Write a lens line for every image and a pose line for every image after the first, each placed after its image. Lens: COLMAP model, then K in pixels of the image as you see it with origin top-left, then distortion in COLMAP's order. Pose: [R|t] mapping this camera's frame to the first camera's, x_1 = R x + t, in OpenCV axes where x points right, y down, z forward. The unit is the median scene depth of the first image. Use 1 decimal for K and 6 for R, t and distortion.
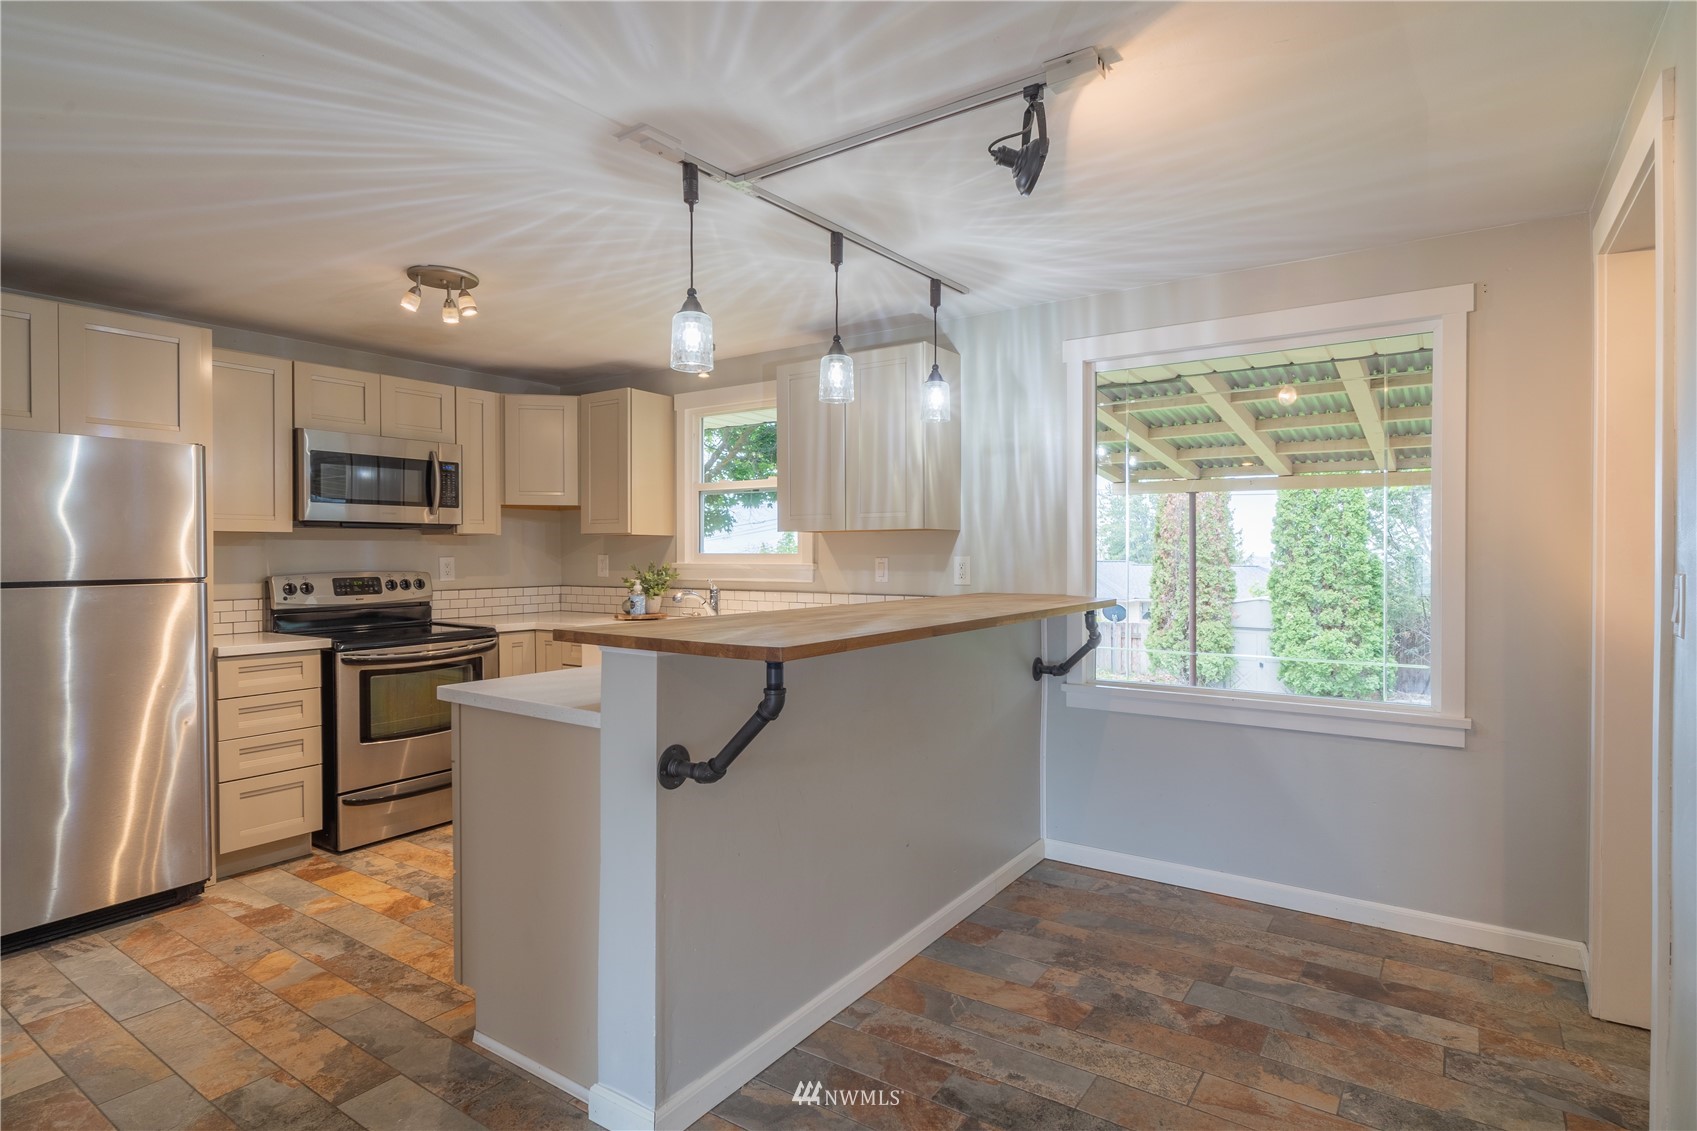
lens RADIAL K [[869.7, 0, 848.5], [0, 869.7, 565.5], [0, 0, 1]] dist [-0.000827, 0.000128]
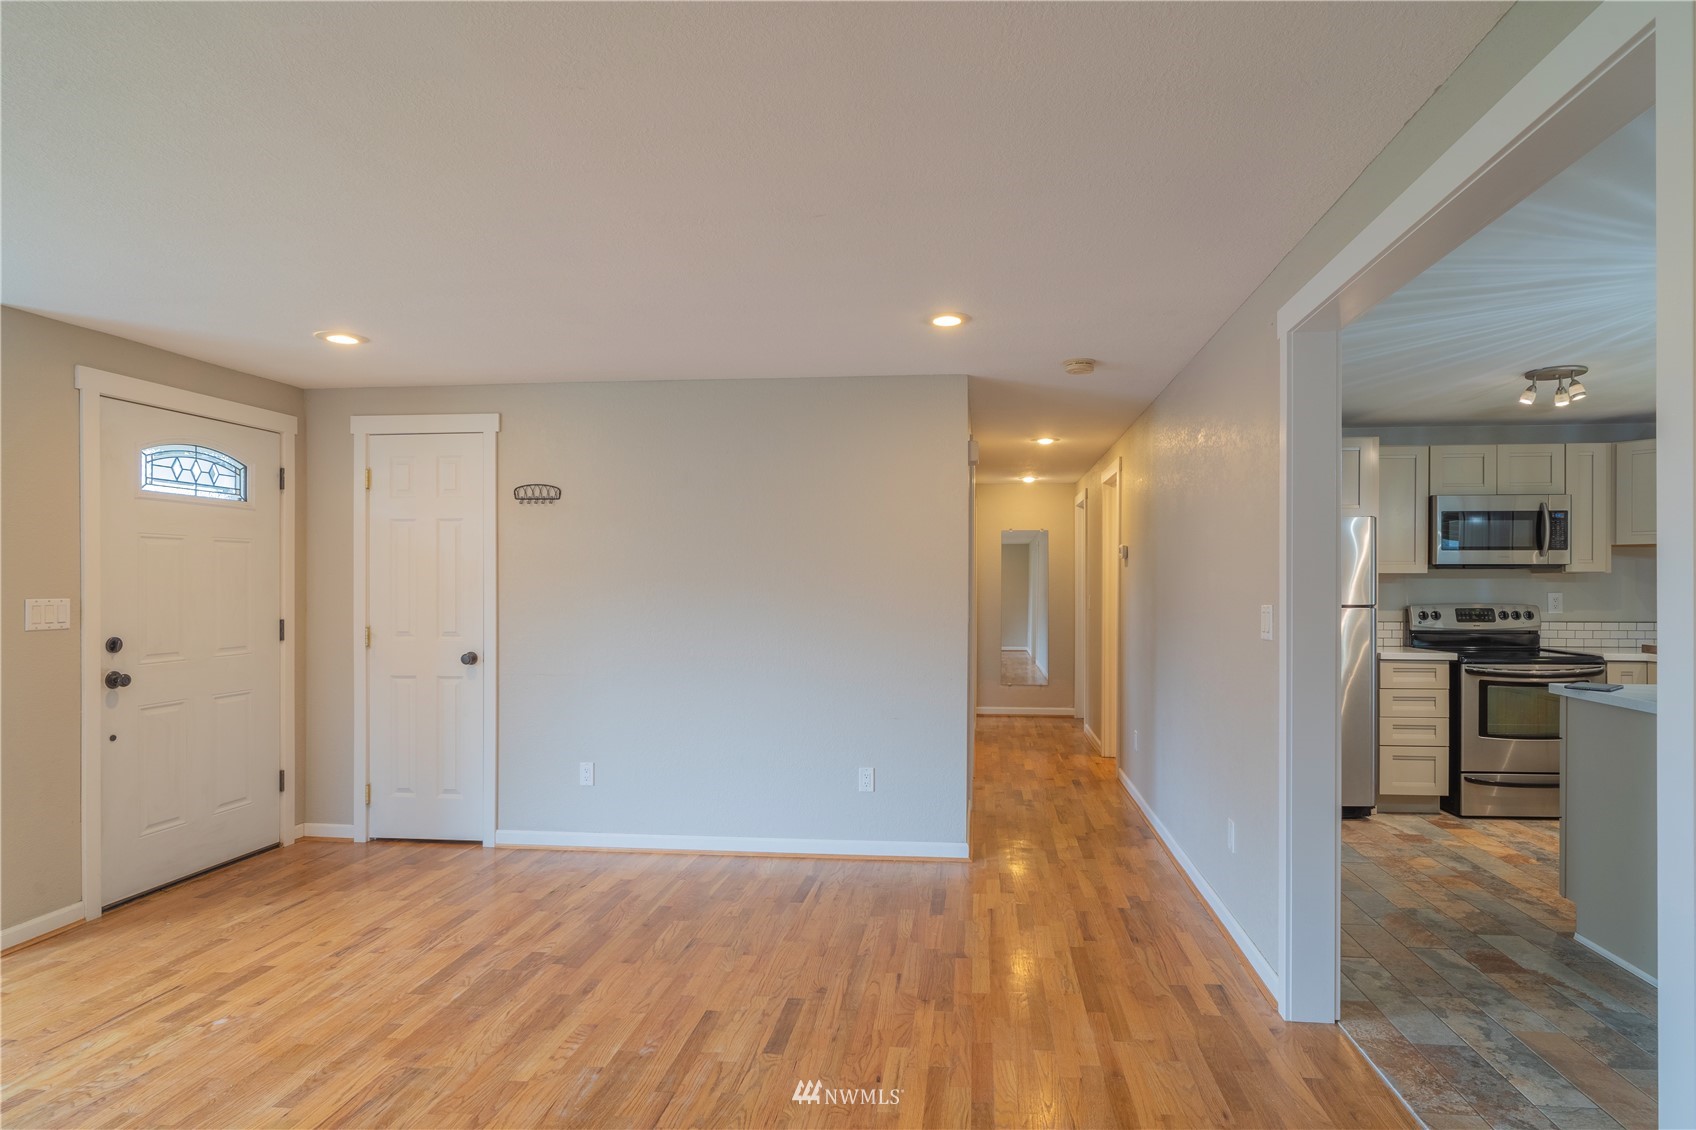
lens RADIAL K [[901.1, 0, 903.0], [0, 901.1, 586.8], [0, 0, 1]] dist [0.000850, -0.002406]
pose [[0.491821, 0.002888, -0.870692, 0.154728], [-0.016404, 0.999848, -0.005949, 0.004026], [0.870542, 0.017209, 0.491794, -0.344783]]
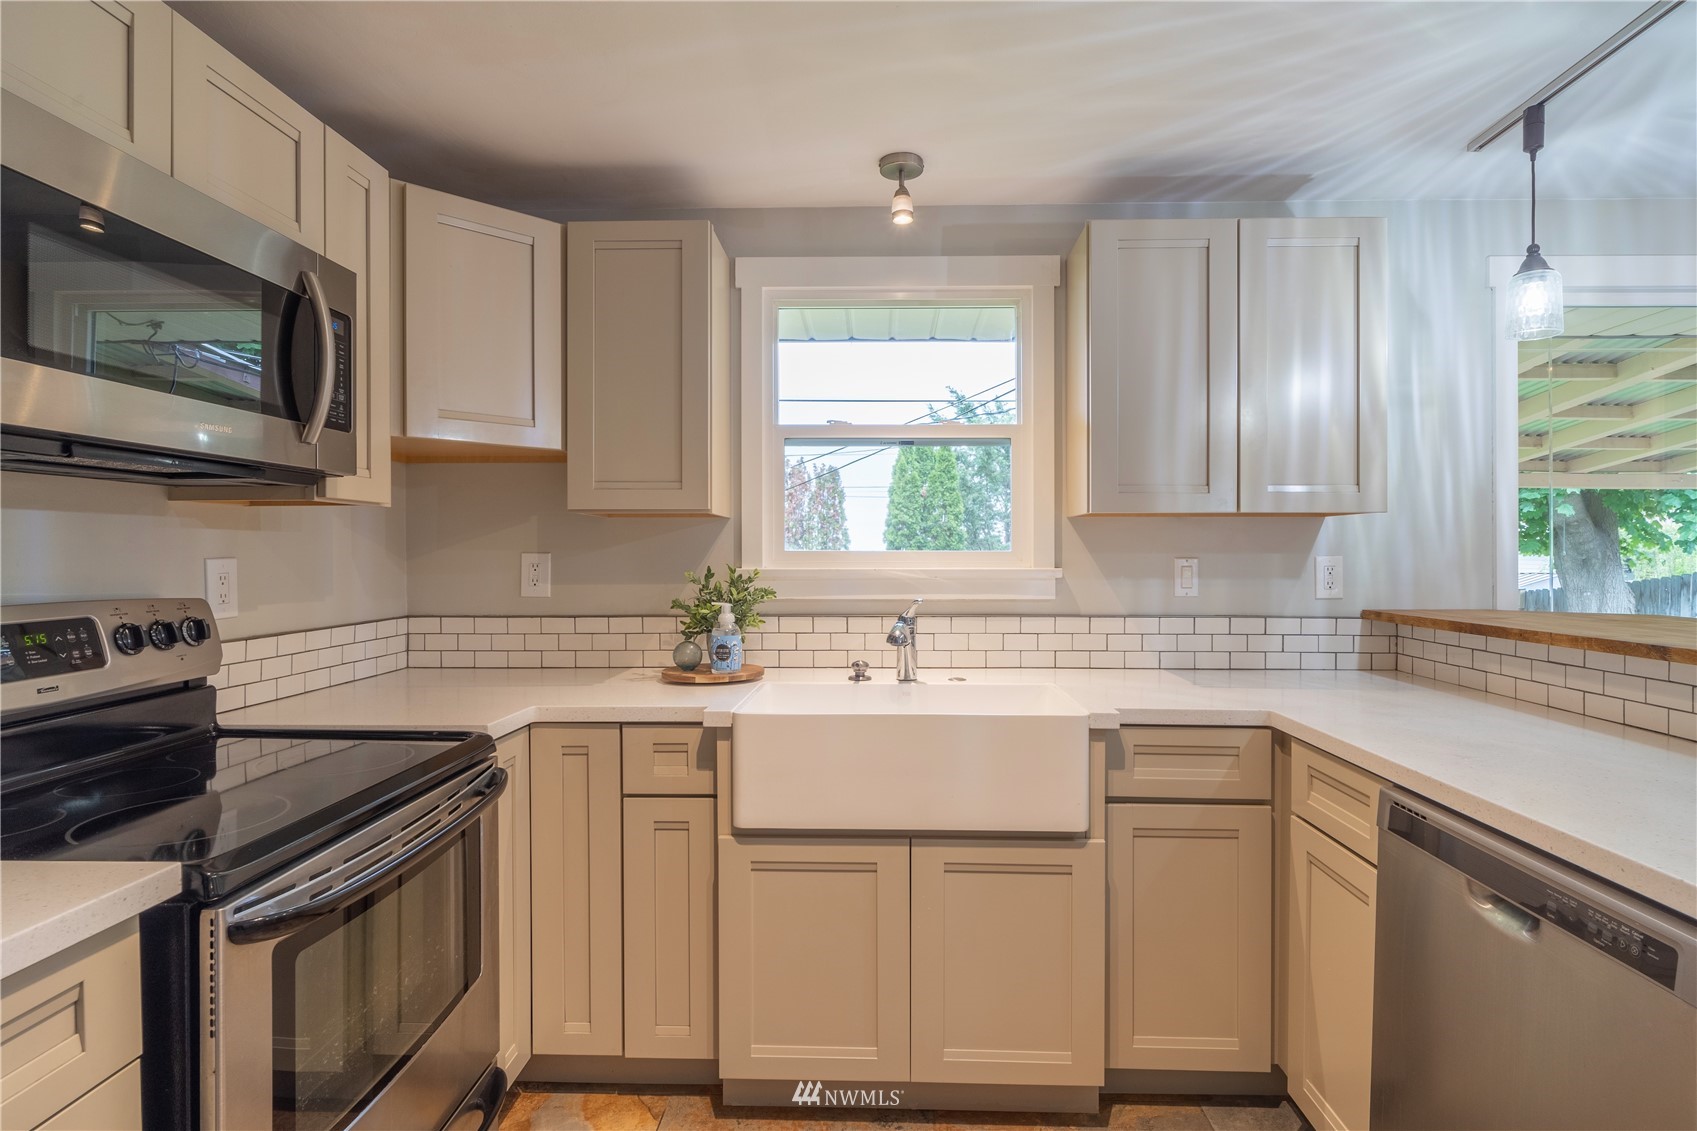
lens RADIAL K [[886.7, 0, 877.0], [0, 886.7, 555.7], [0, 0, 1]] dist [-0.000341, -0.000127]
pose [[0.840085, -0.000441, 0.542455, -0.470813], [0.006393, 0.999938, -0.009088, -0.005858], [-0.542418, 0.011103, 0.840036, 0.543460]]
